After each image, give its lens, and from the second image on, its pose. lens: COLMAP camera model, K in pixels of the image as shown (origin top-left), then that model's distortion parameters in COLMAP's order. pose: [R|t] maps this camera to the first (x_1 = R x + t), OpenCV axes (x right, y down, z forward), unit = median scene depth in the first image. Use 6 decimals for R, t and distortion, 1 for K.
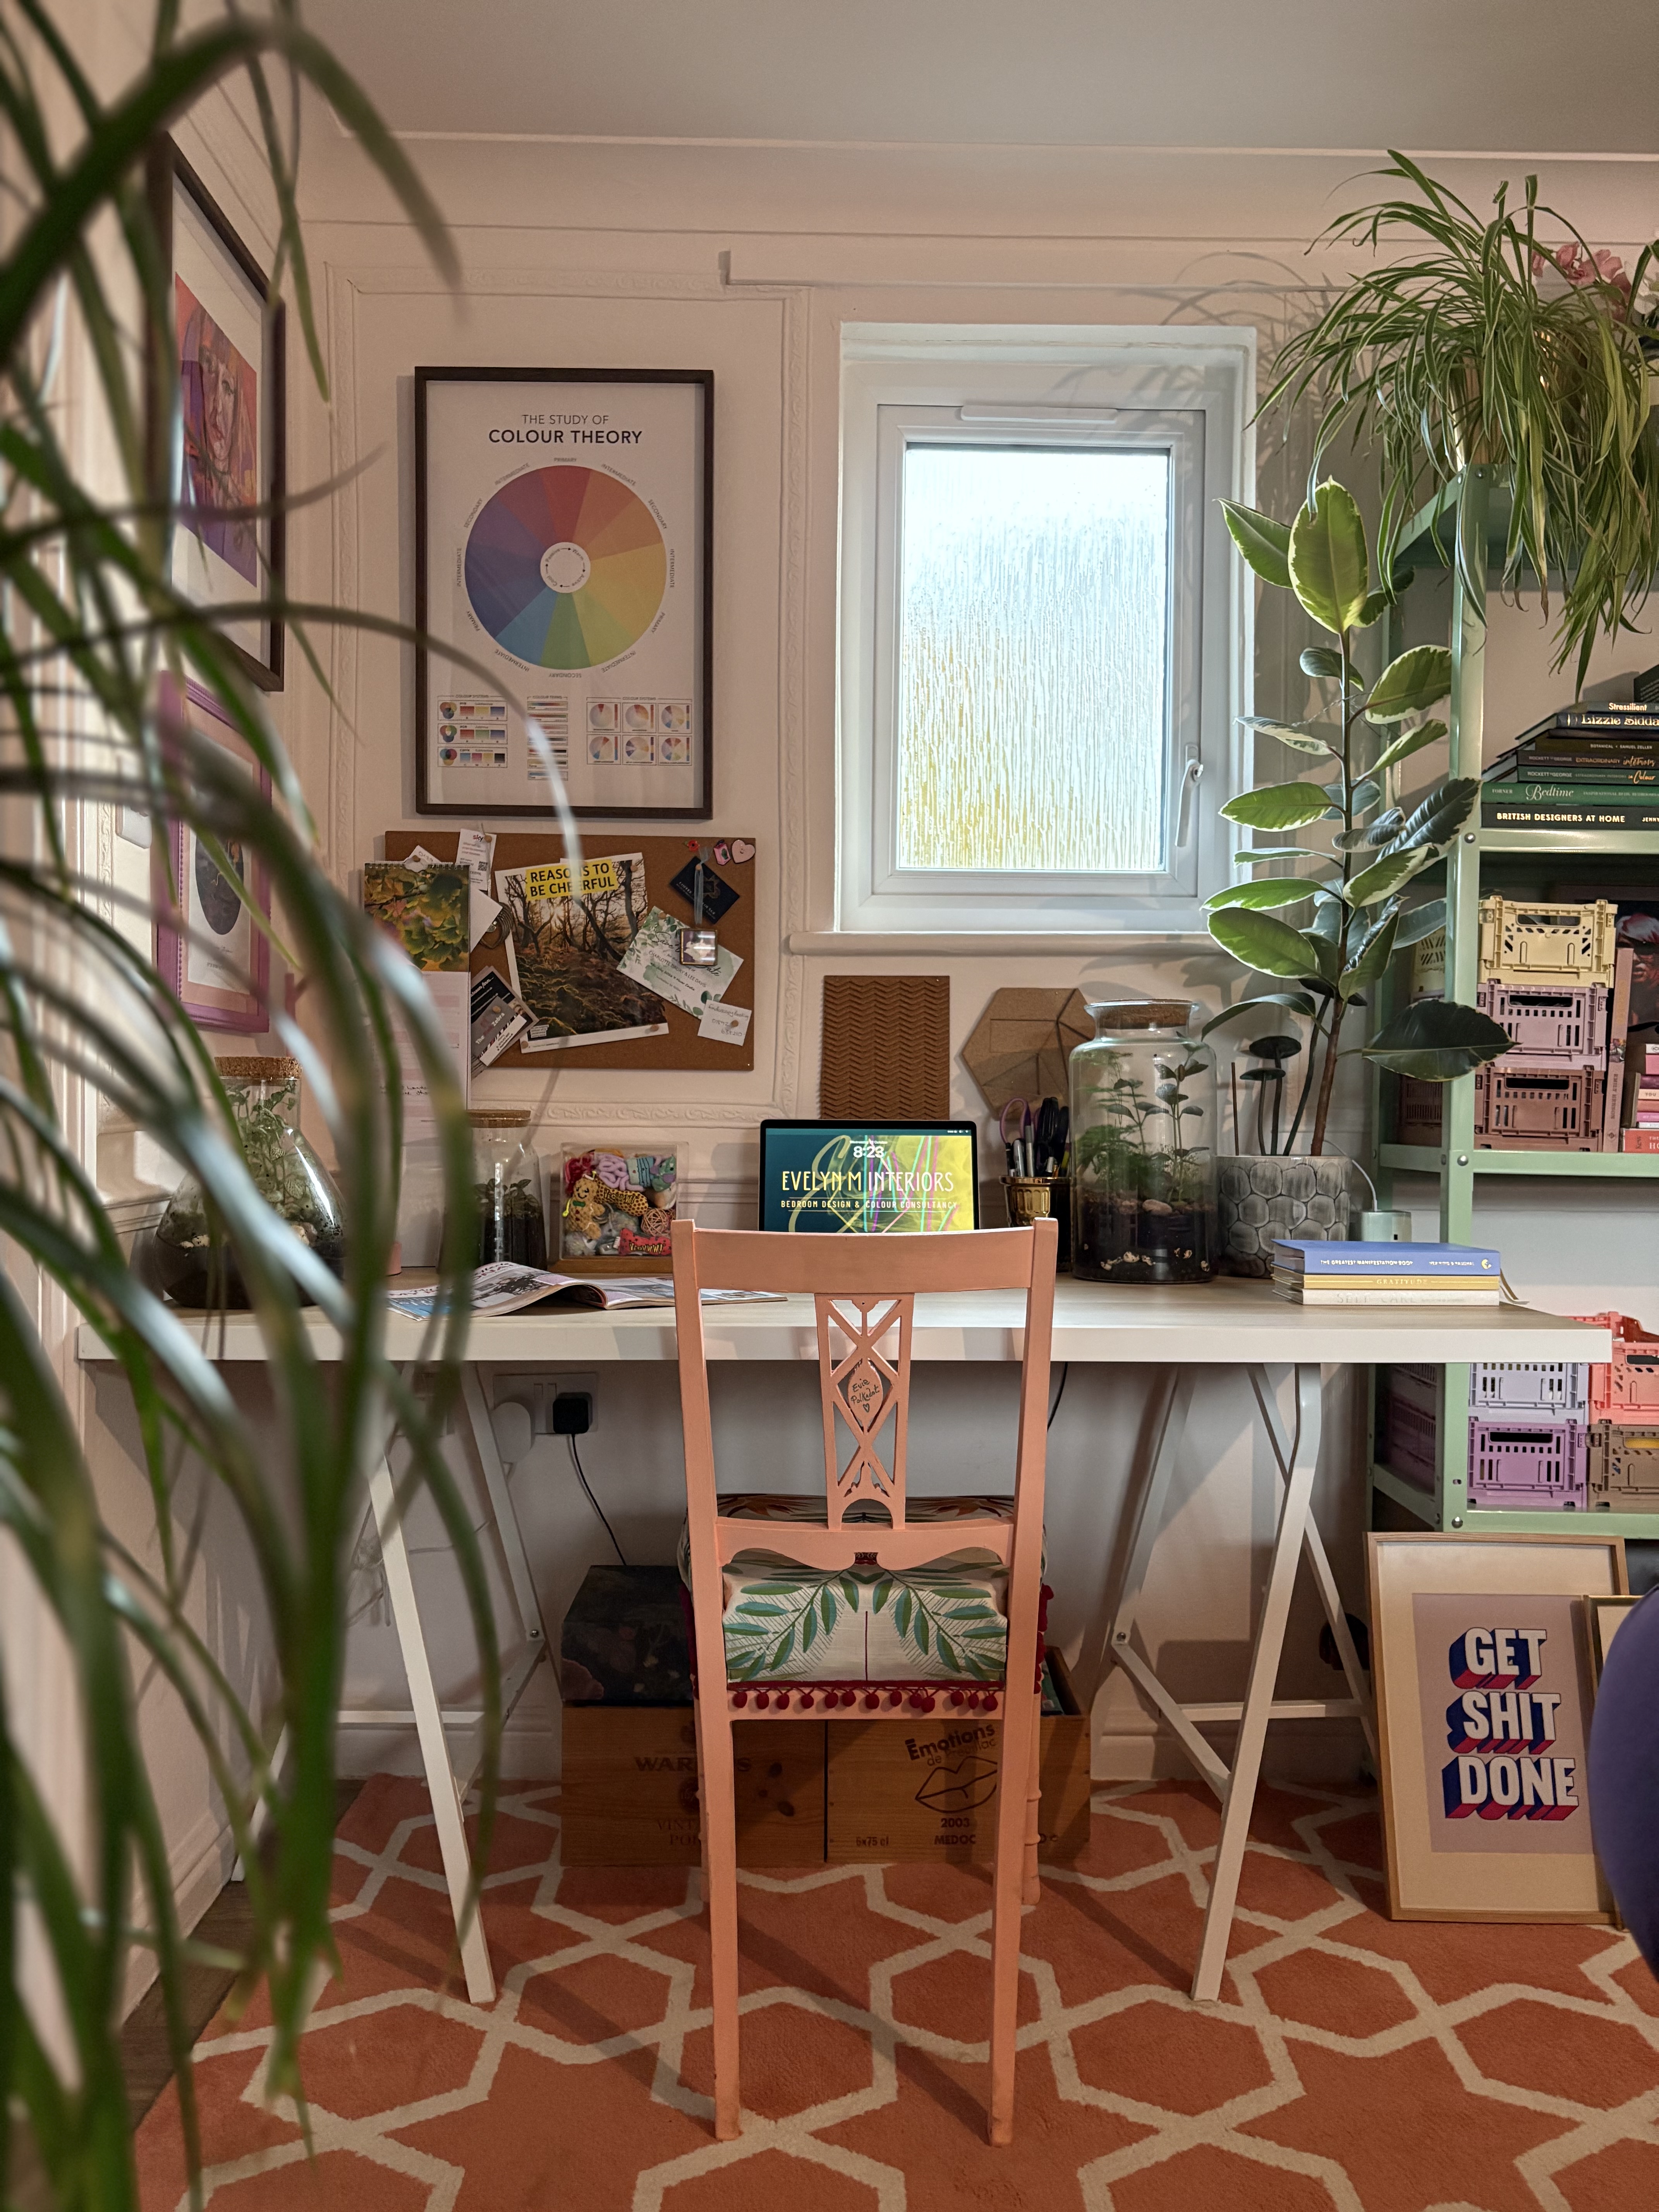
lens RADIAL K [[1632.6, 0, 823.8], [0, 1632.6, 1126.3], [0, 0, 1]] dist [0.019884, 0.006980]
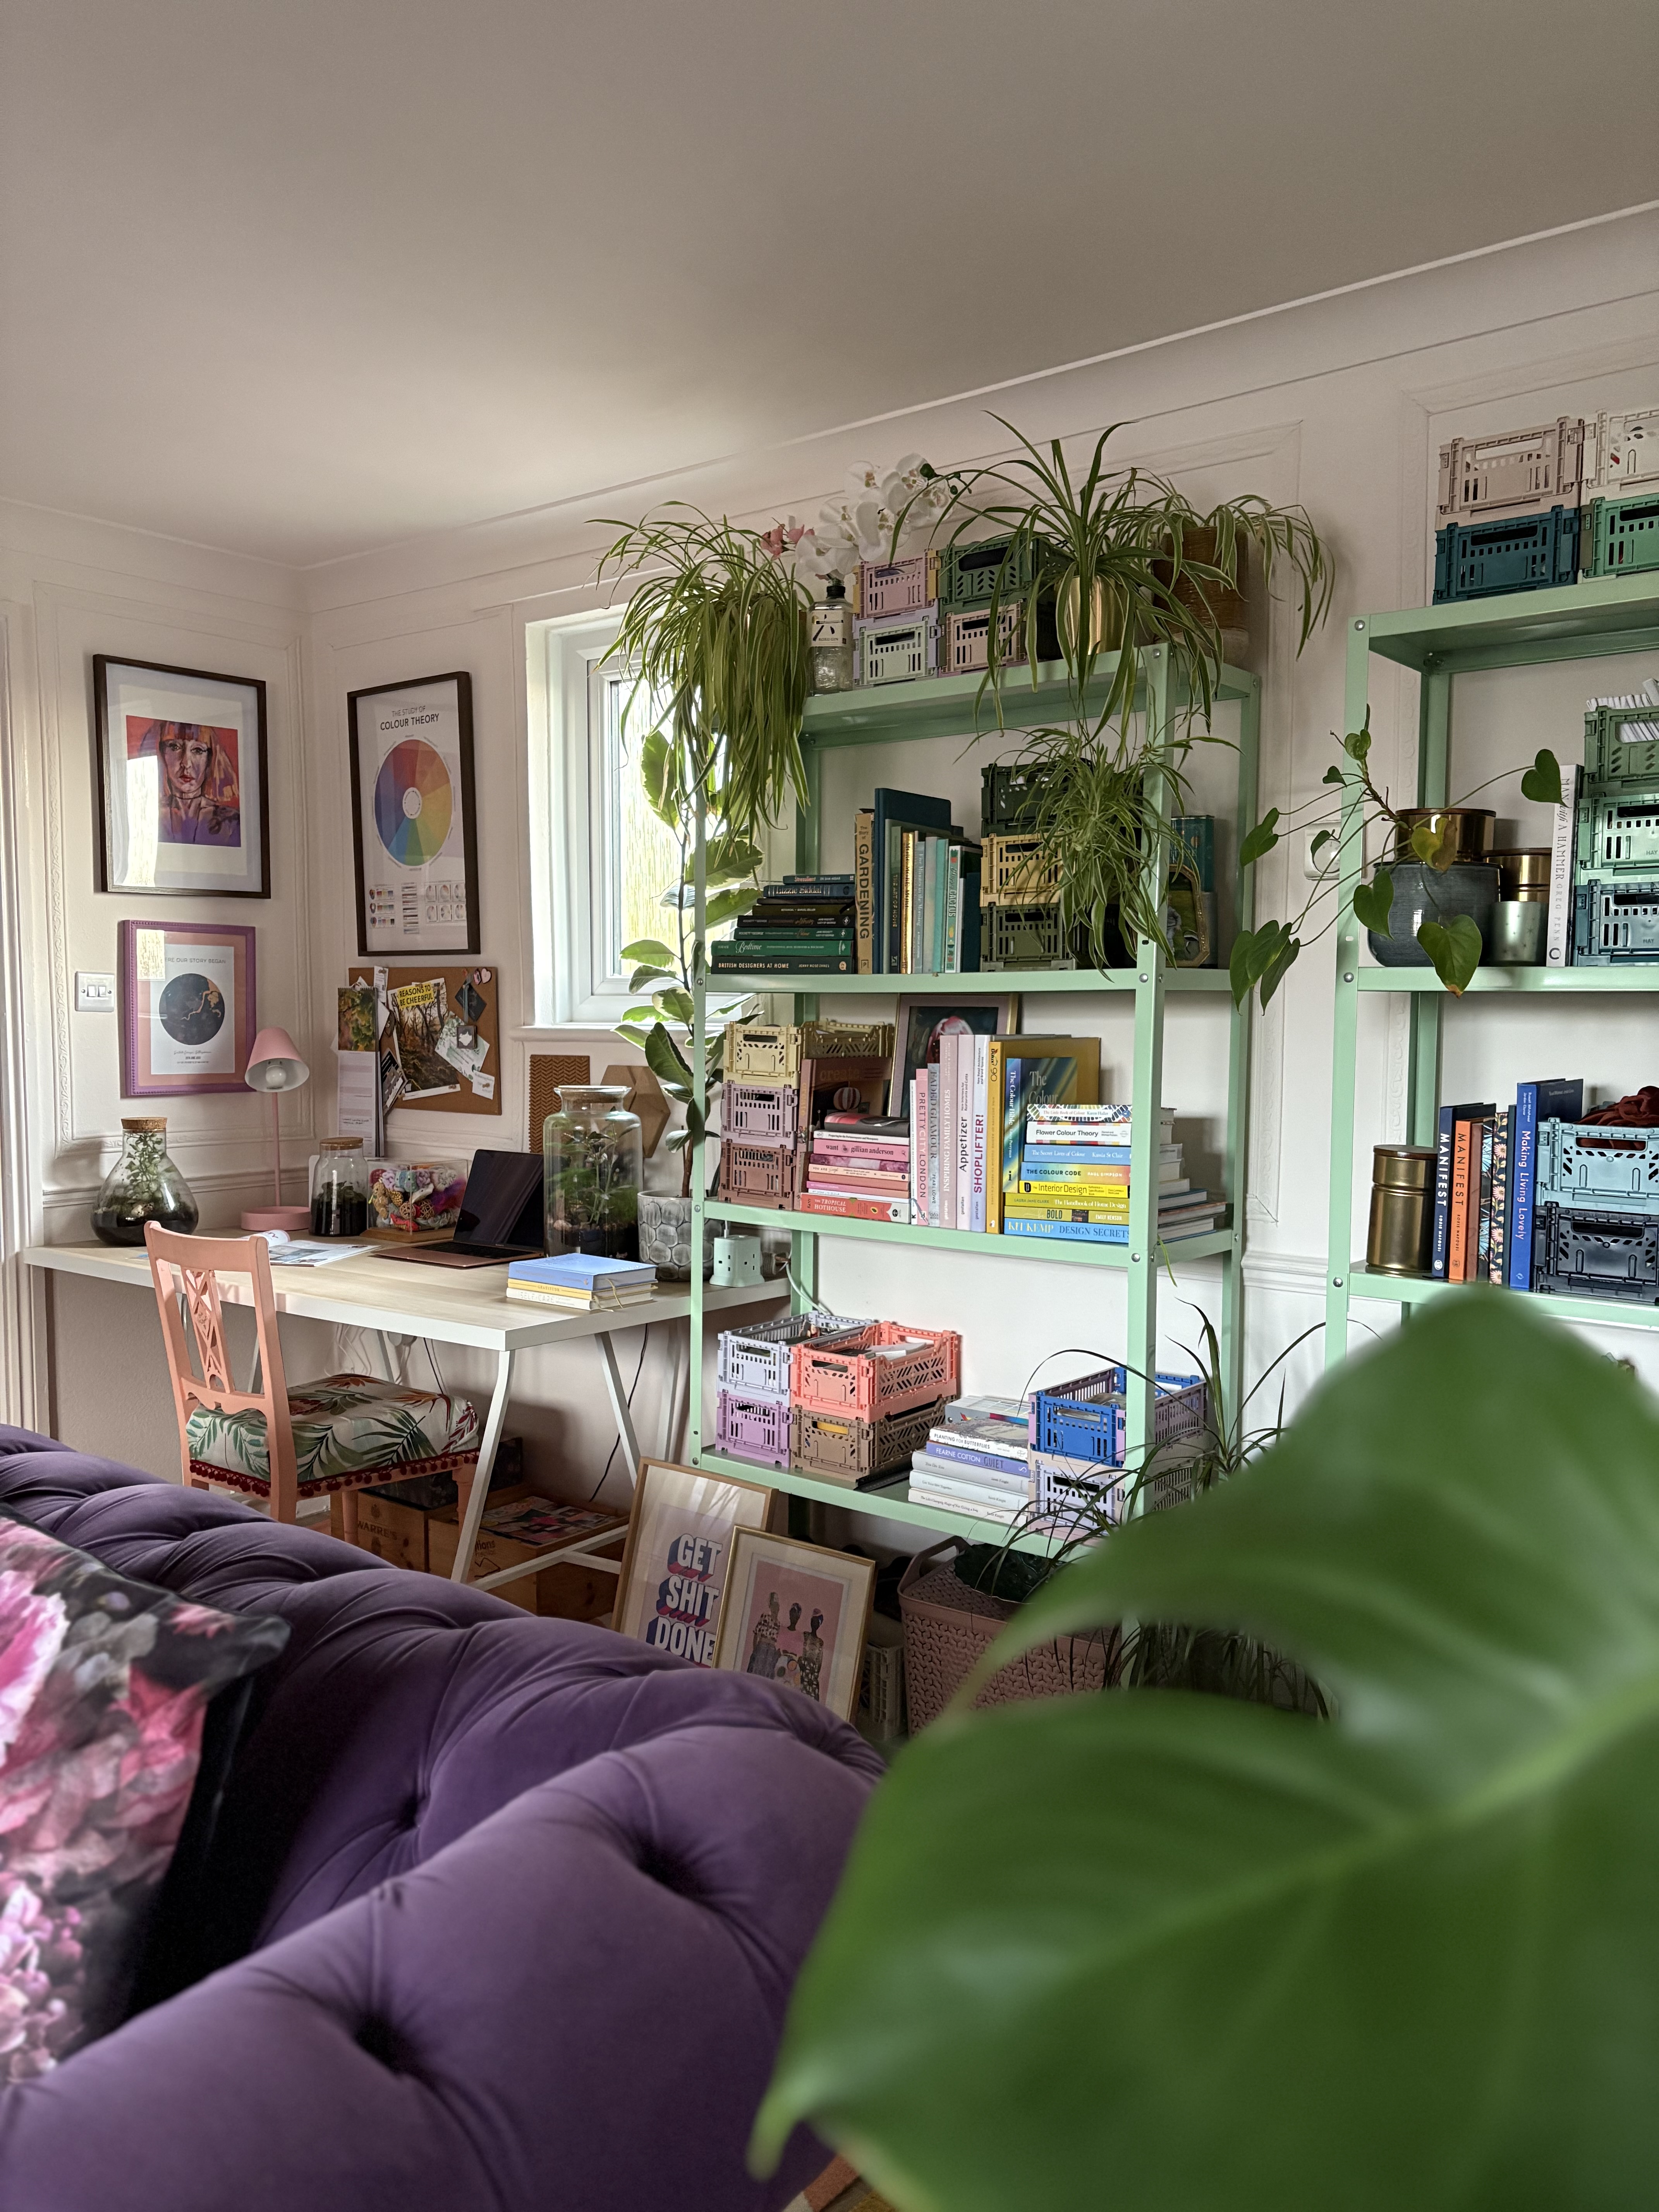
lens RADIAL K [[1643.7, 0, 830.8], [0, 1643.7, 1113.9], [0, 0, 1]] dist [0.109094, -0.001204]
pose [[0.776234, 0.035589, -0.629440, 1.354144], [-0.004979, 0.998720, 0.050328, -0.131525], [0.630426, -0.035933, 0.775418, -0.031711]]
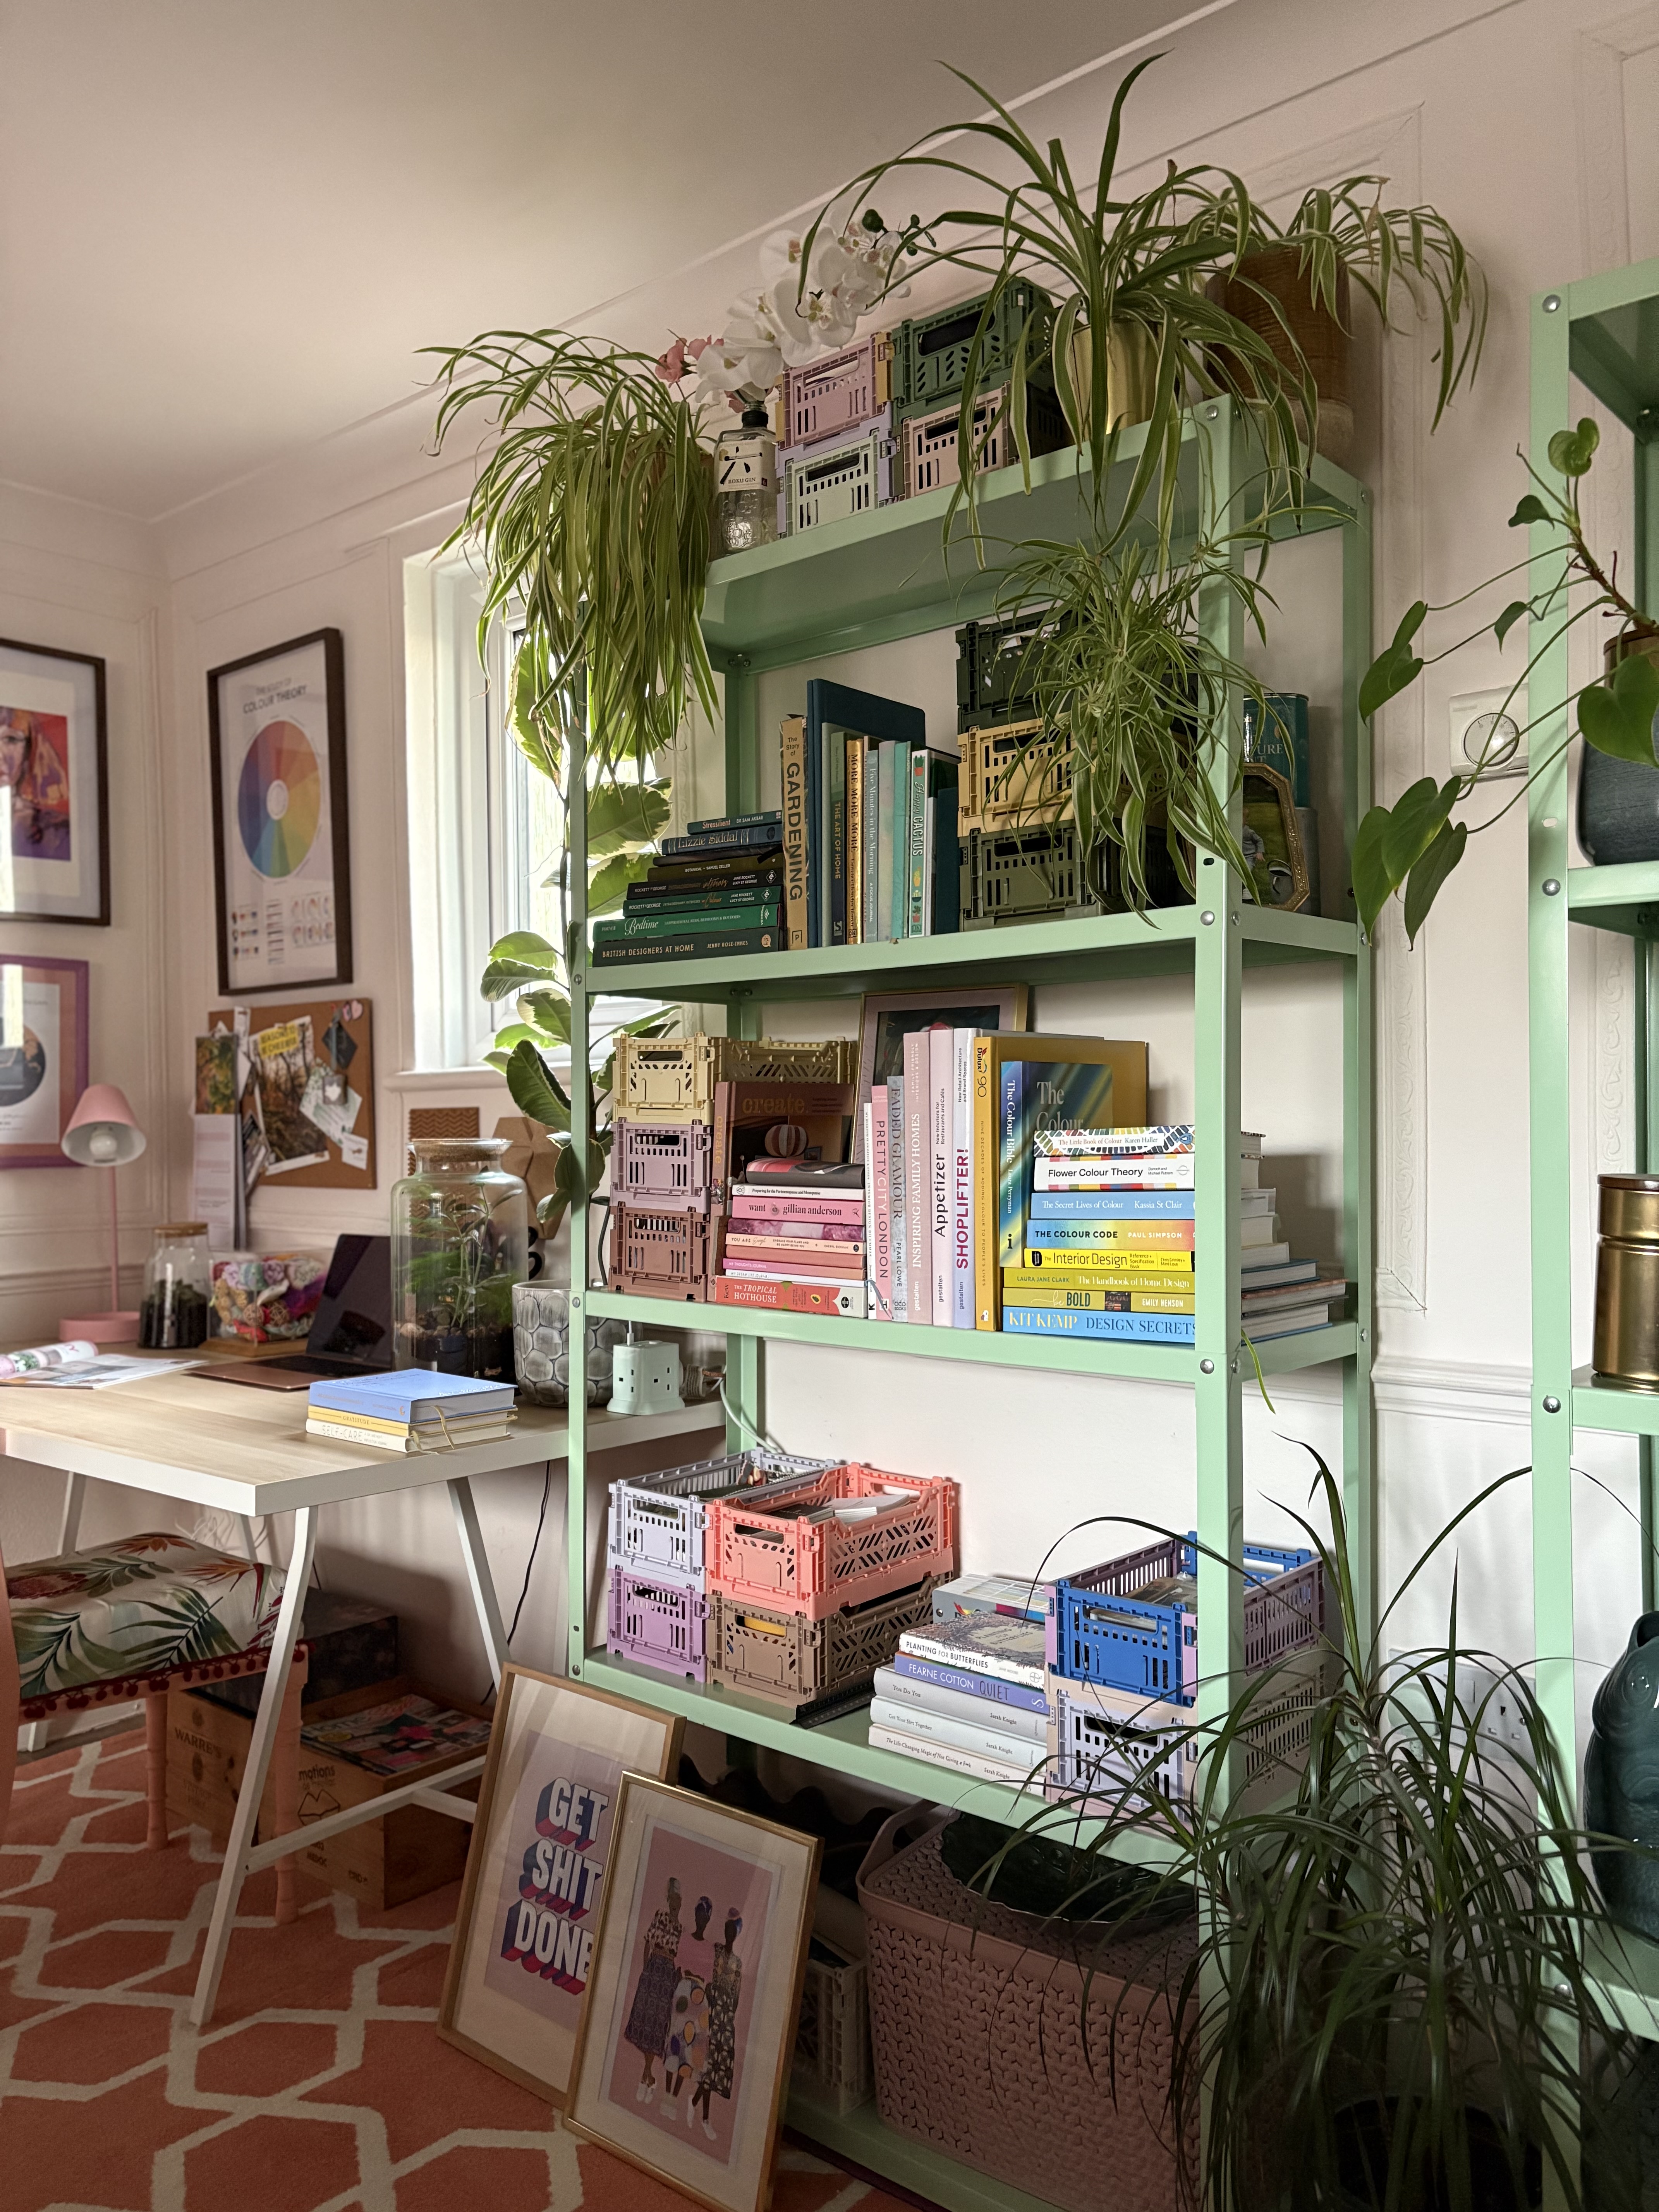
lens RADIAL K [[1666.4, 0, 823.2], [0, 1666.4, 1115.8], [0, 0, 1]] dist [0.058527, -0.061209]
pose [[0.745905, -0.018024, -0.665808, 1.160924], [0.008011, 0.999804, -0.018091, -0.071702], [0.666004, 0.008160, 0.745904, 0.335364]]
